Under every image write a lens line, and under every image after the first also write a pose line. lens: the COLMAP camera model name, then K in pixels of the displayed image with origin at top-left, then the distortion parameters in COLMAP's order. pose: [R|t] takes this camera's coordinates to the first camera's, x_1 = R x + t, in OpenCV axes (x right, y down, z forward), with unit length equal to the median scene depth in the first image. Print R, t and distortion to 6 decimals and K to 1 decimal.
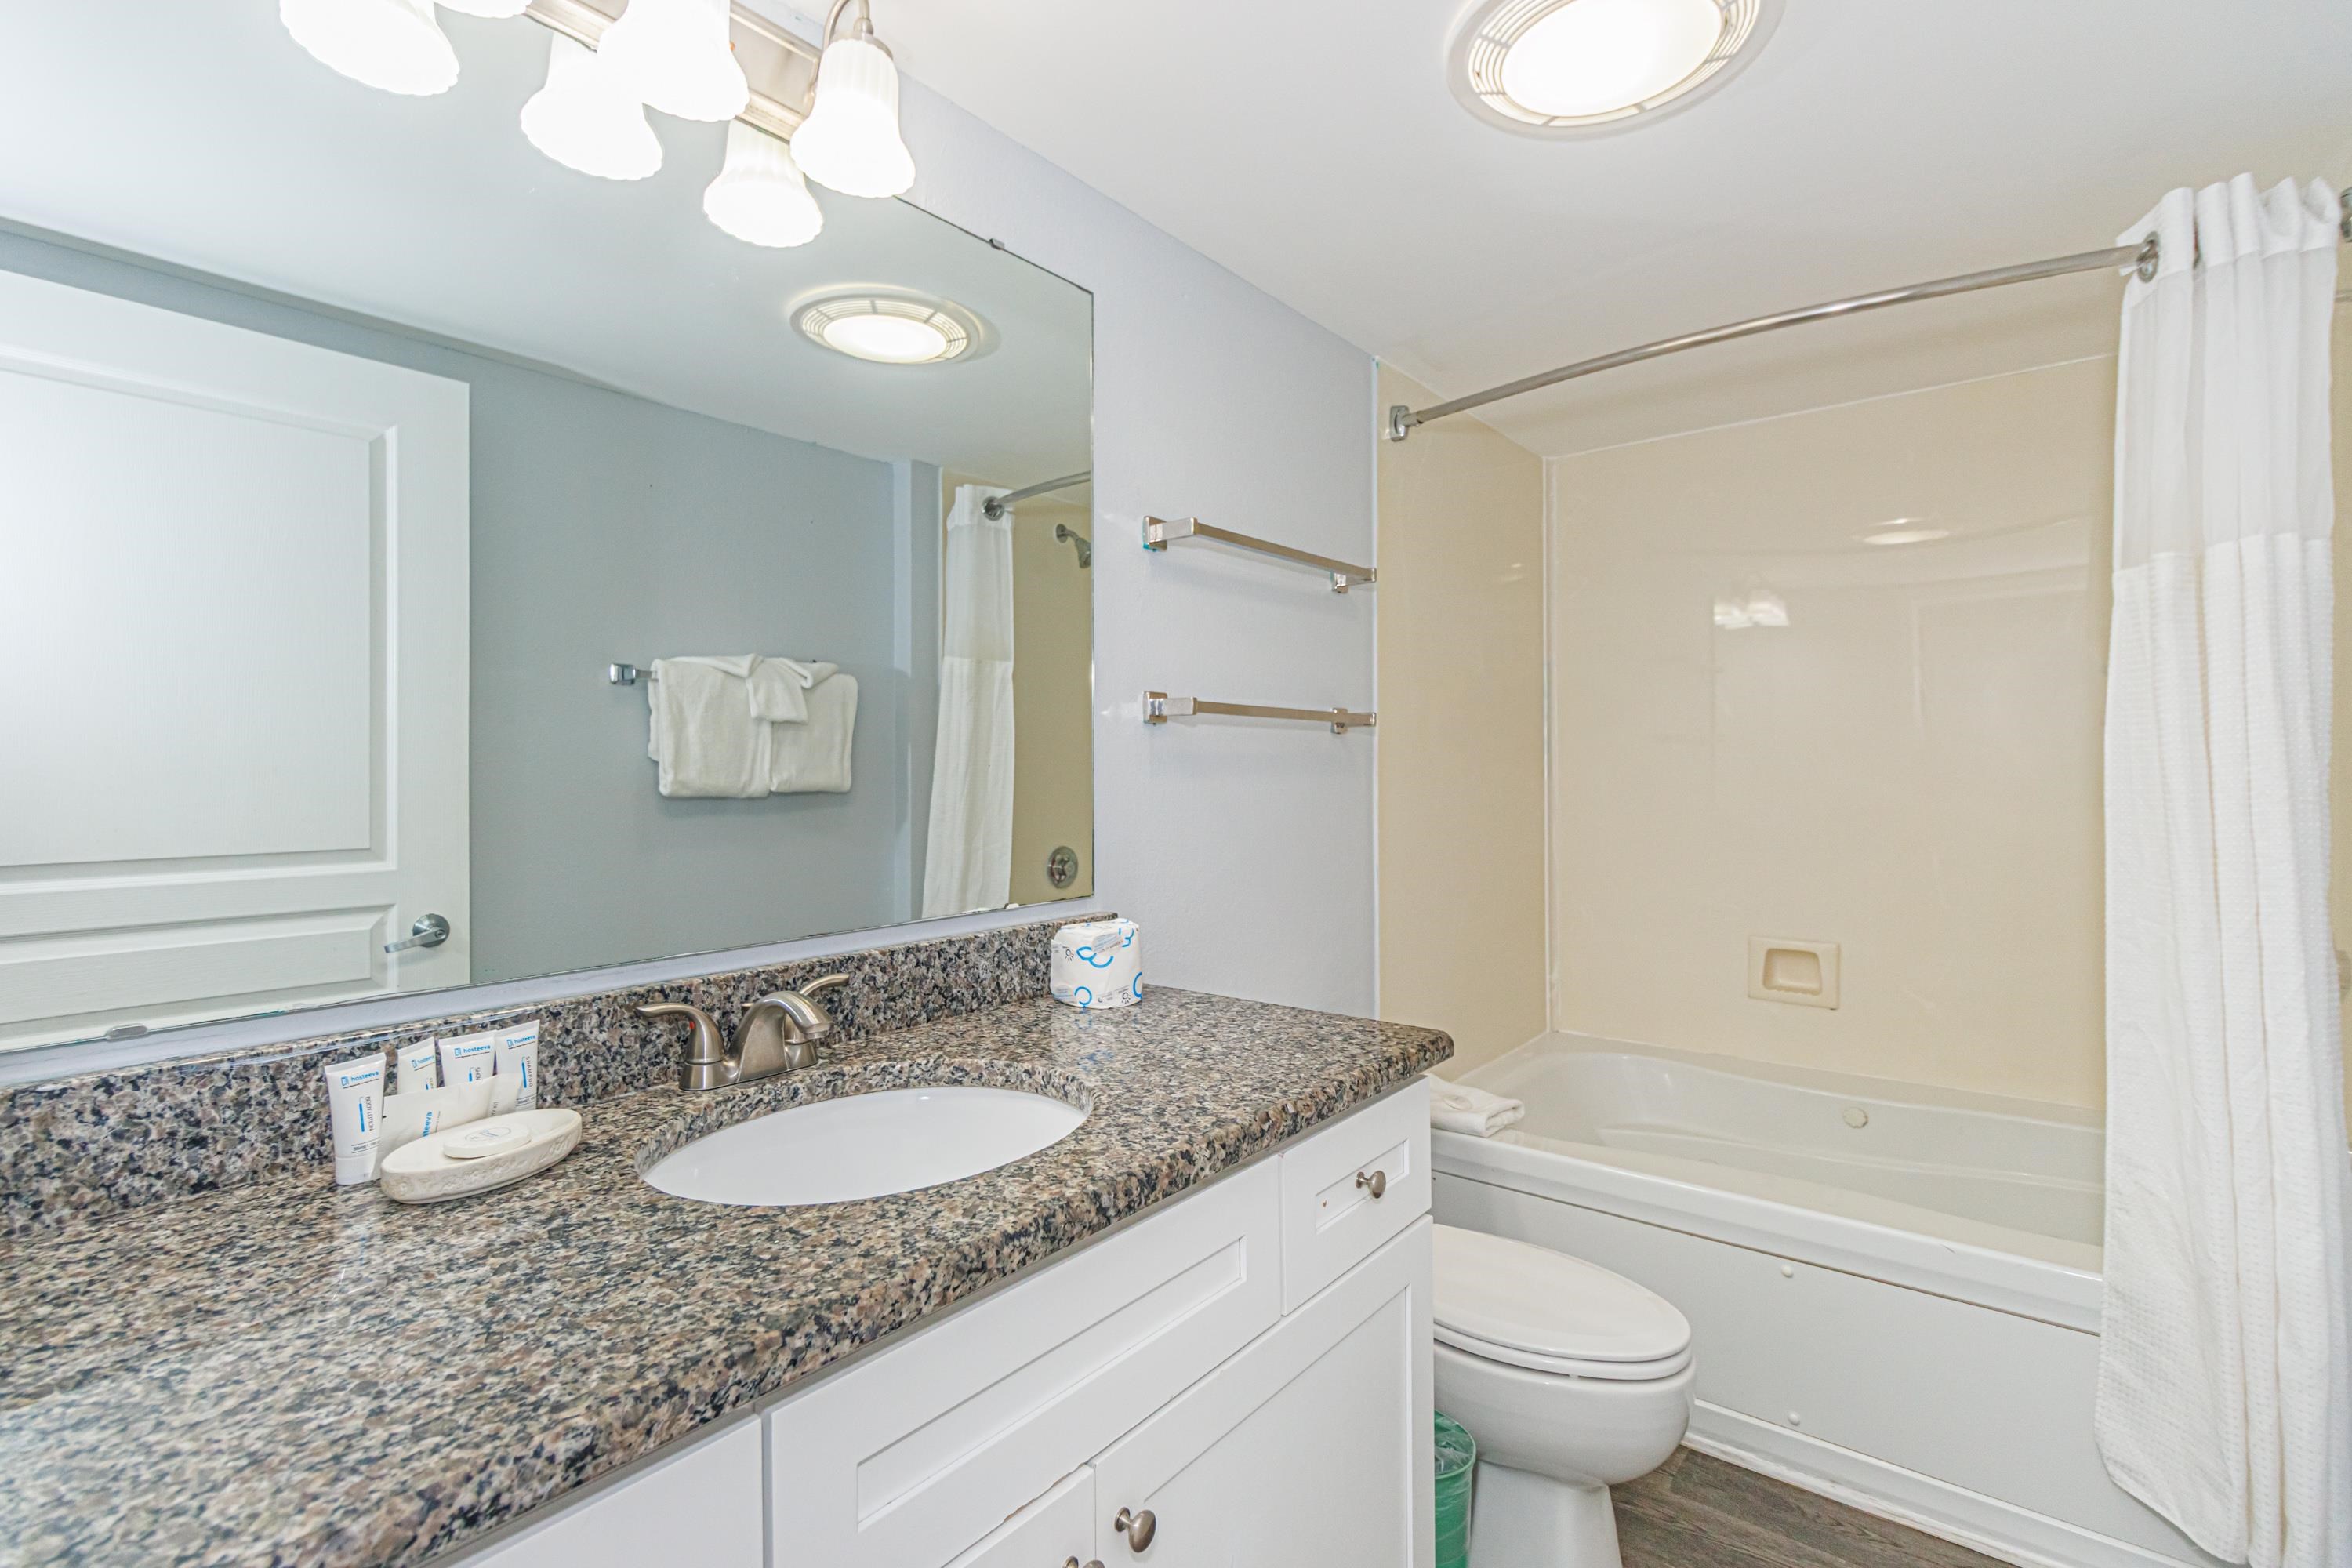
lens RADIAL K [[1085.7, 0, 1161.6], [0, 1085.7, 773.1], [0, 0, 1]] dist [0.000633, 0.000992]
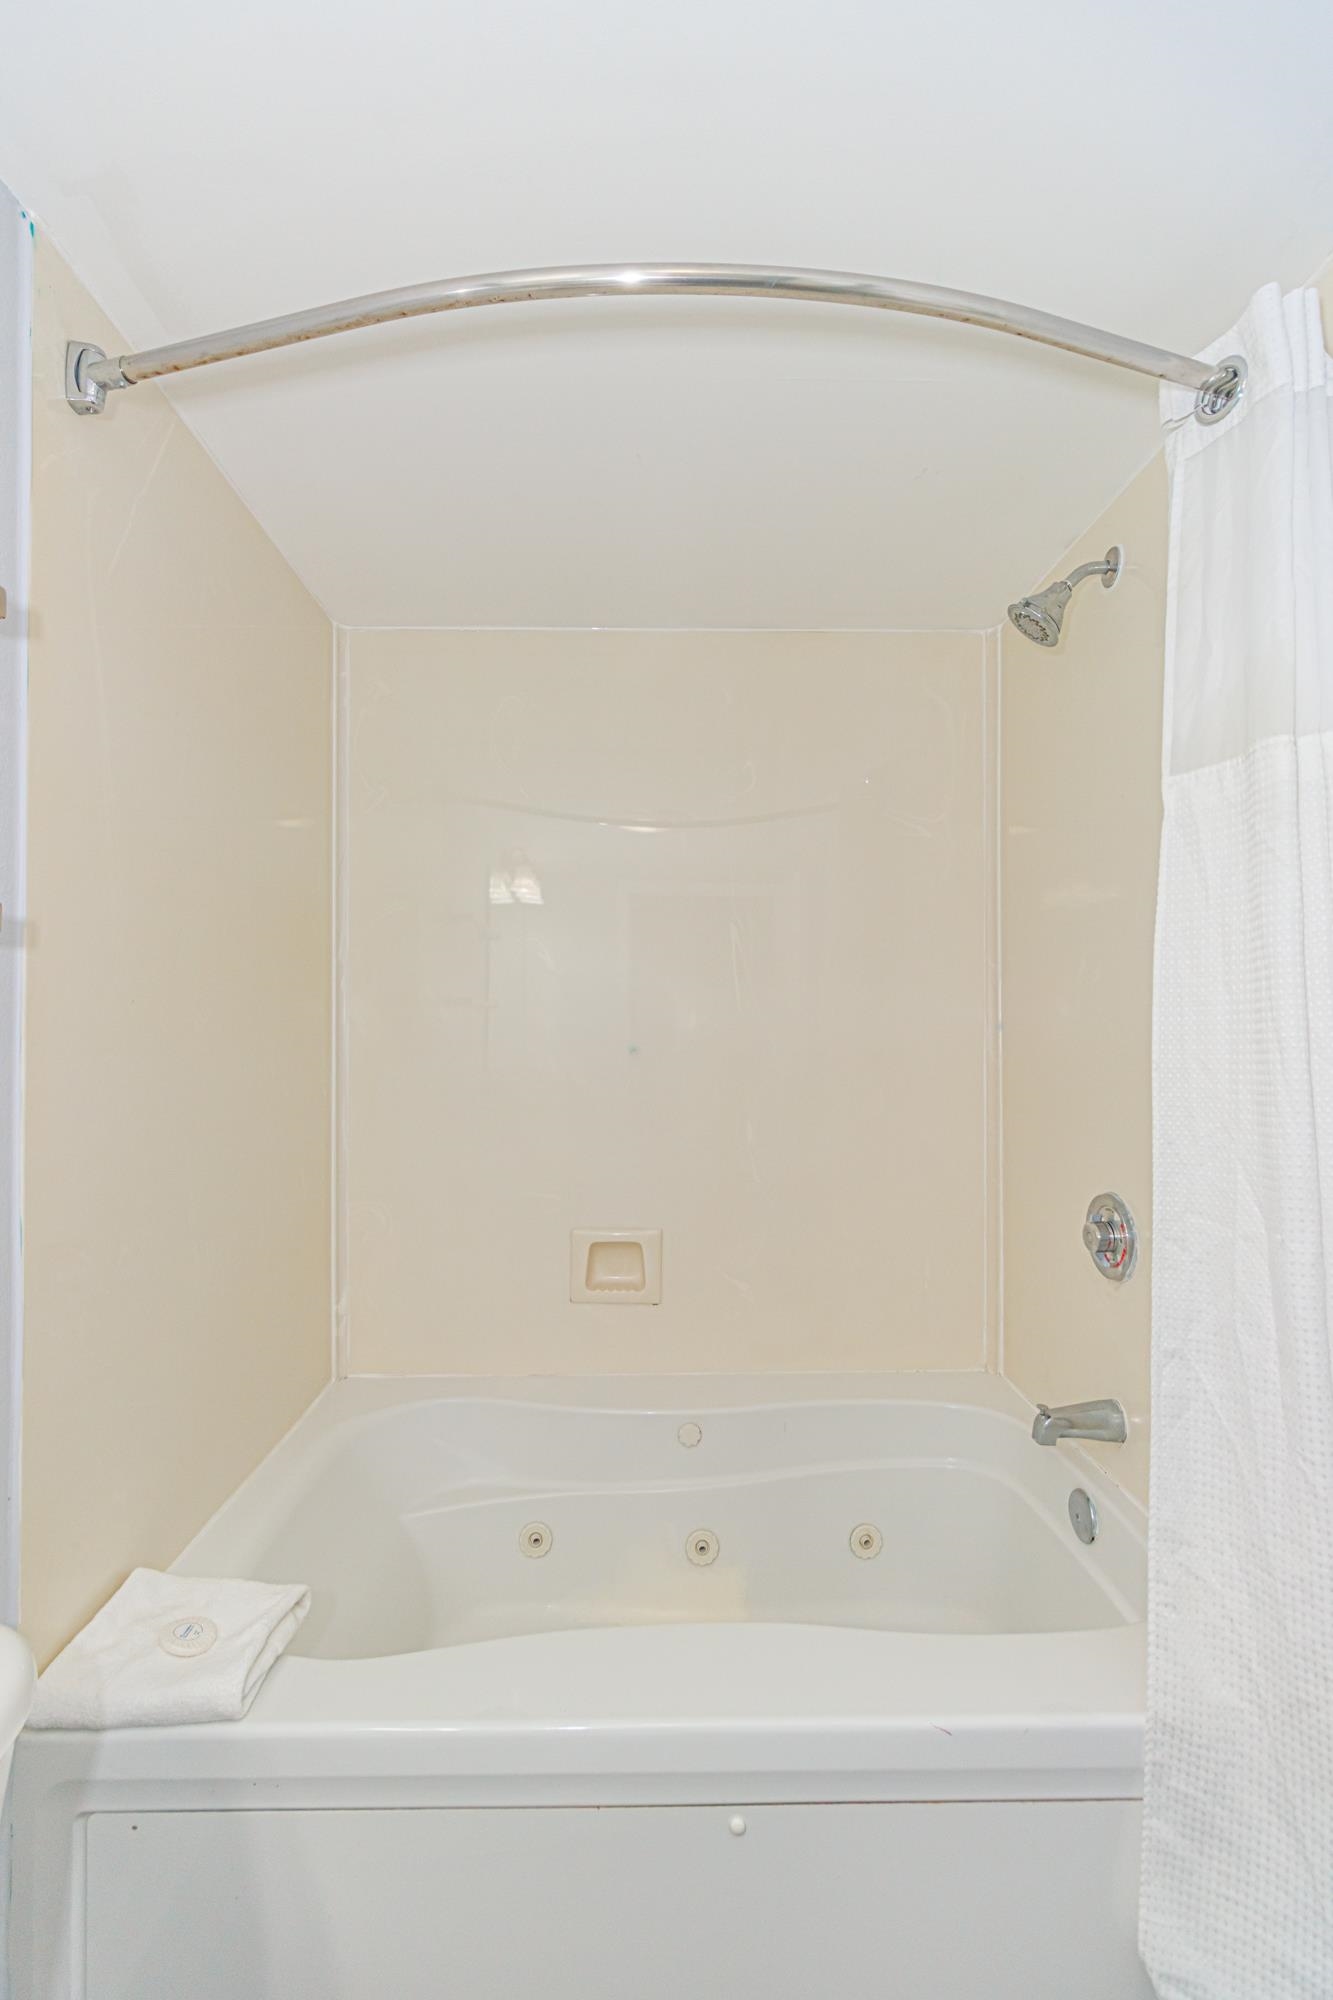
lens RADIAL K [[938.1, 0, 666.5], [0, 938.1, 1000.0], [0, 0, 1]] dist [0.001338, 0.000154]
pose [[0.753957, 0.012876, 0.656797, 0.174704], [0.021571, 0.998783, -0.044343, 0.002403], [-0.656569, 0.047601, 0.752762, 0.627824]]
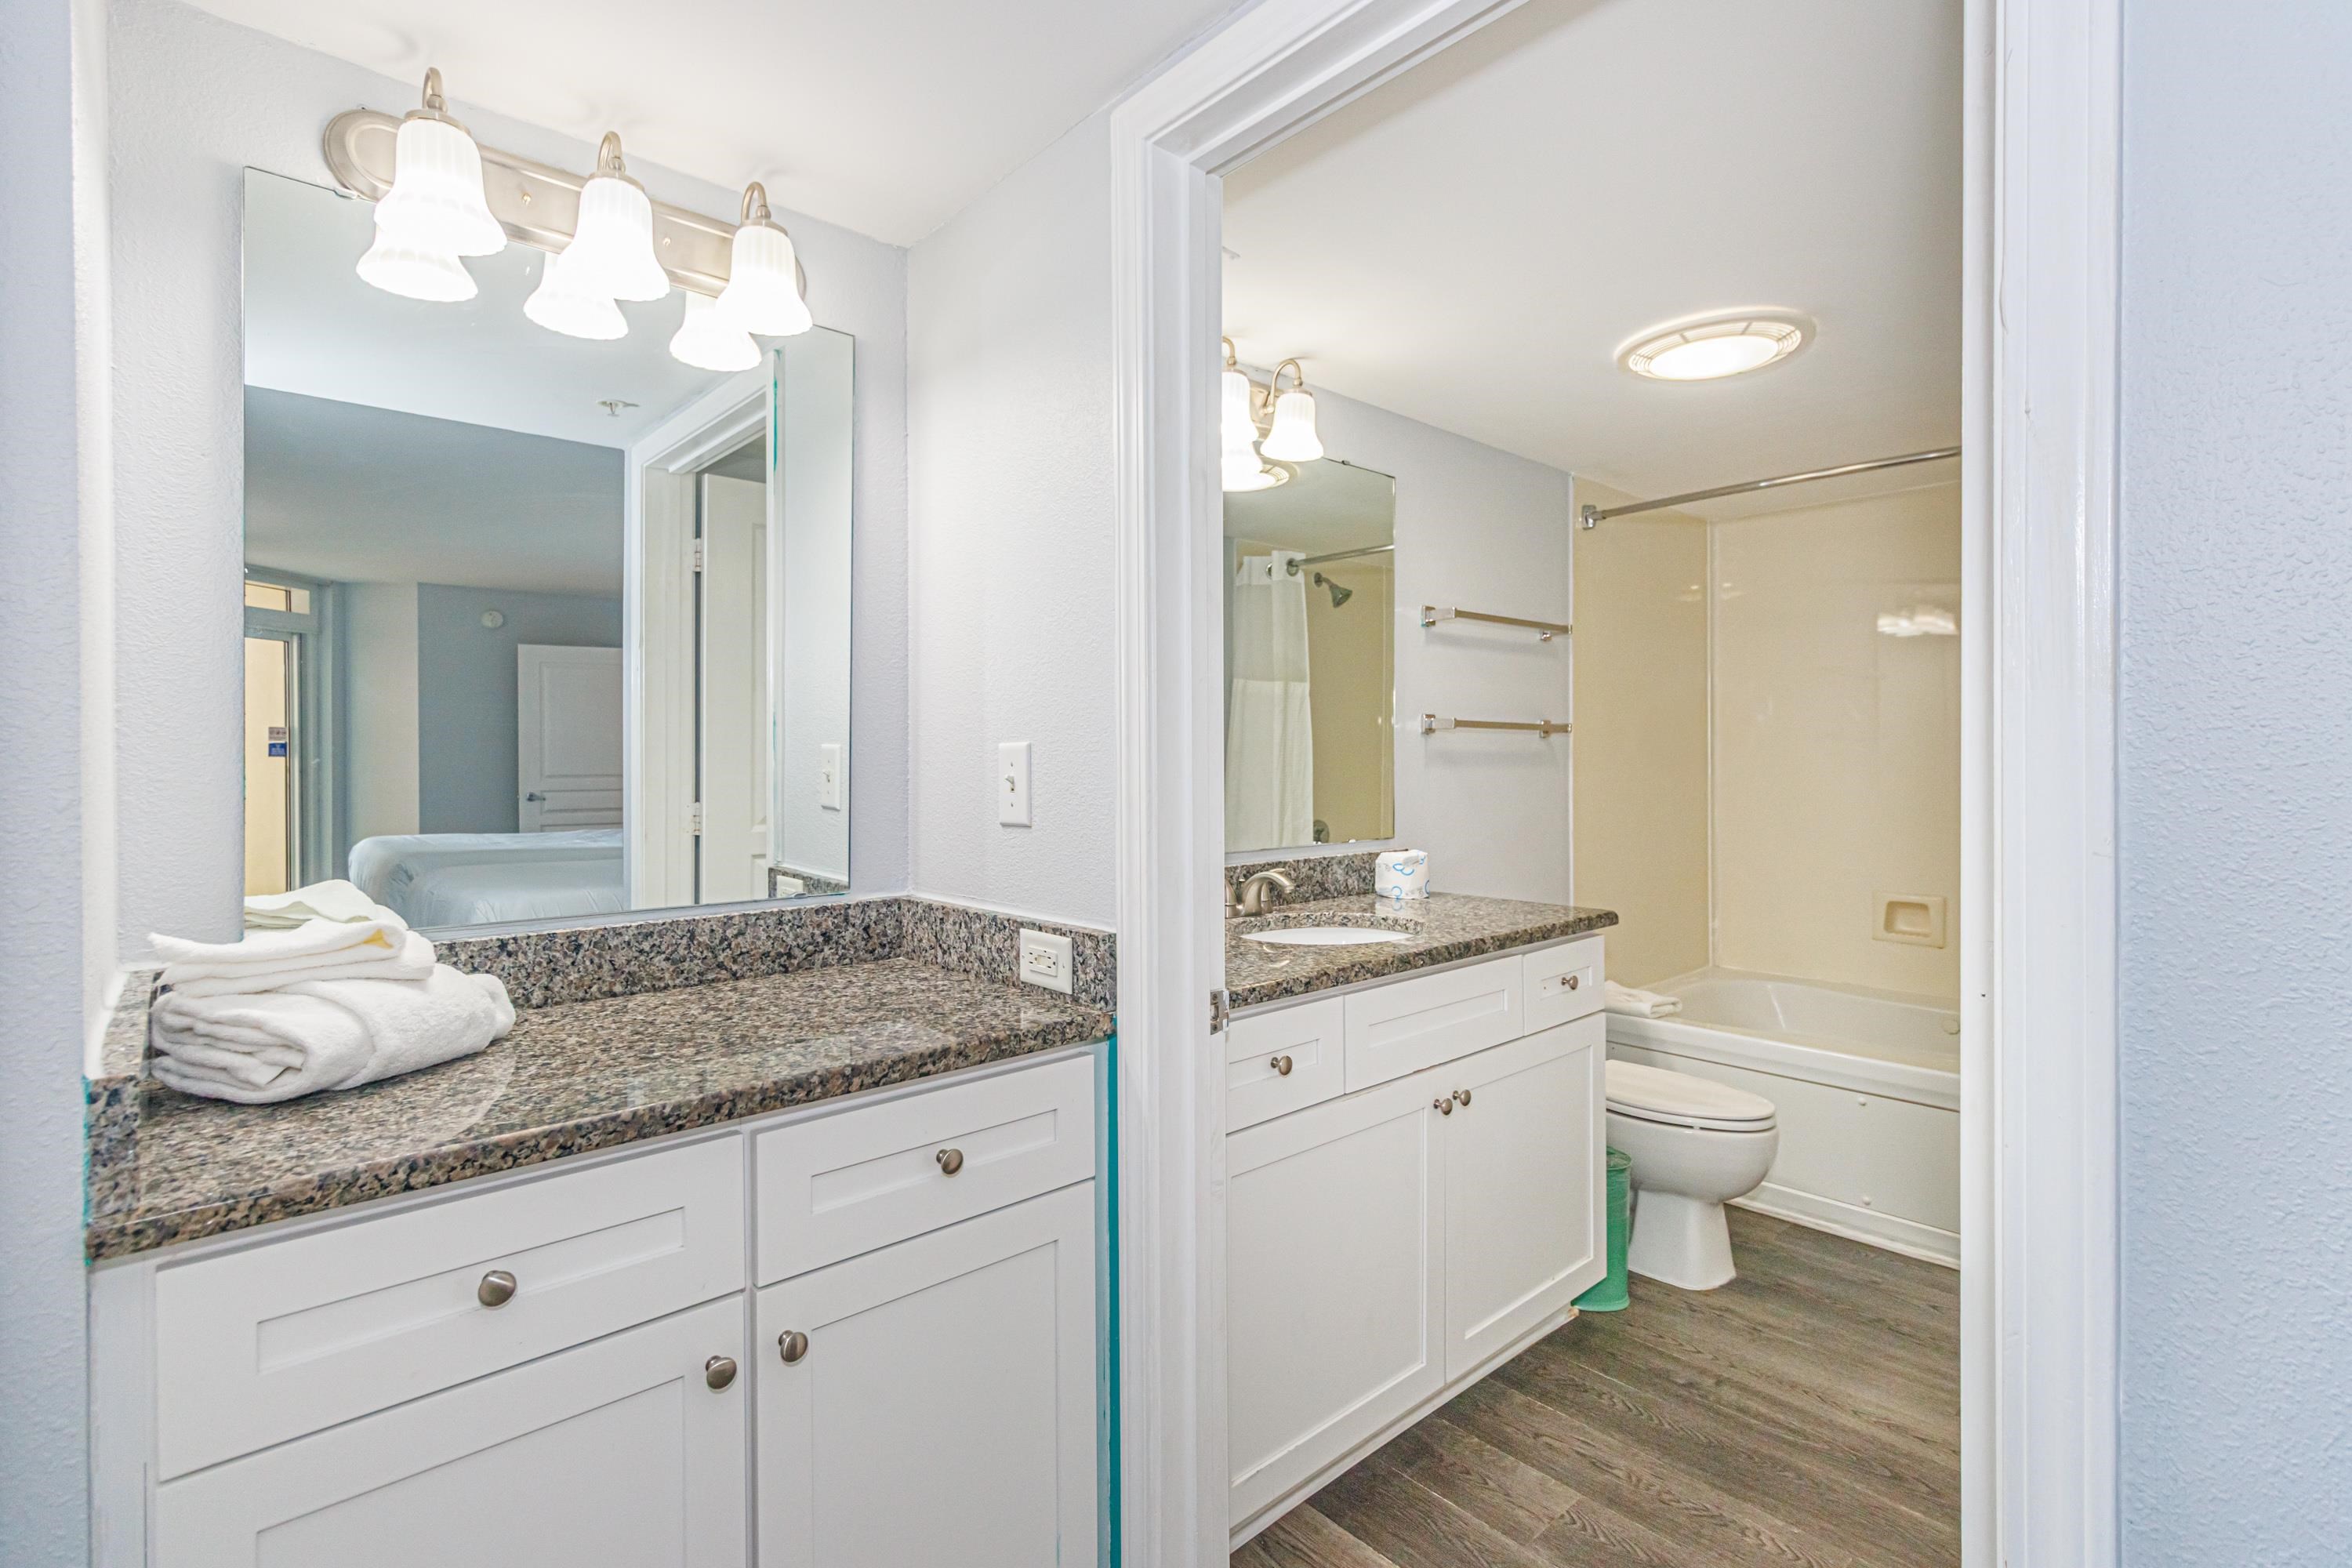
lens RADIAL K [[1085.7, 0, 1161.6], [0, 1085.7, 773.1], [0, 0, 1]] dist [0.000633, 0.000992]
pose [[0.987064, 0.001552, -0.160320, -0.141125], [-0.000528, 0.999979, 0.006432, 0.002739], [0.160326, -0.006265, 0.987044, -0.668620]]
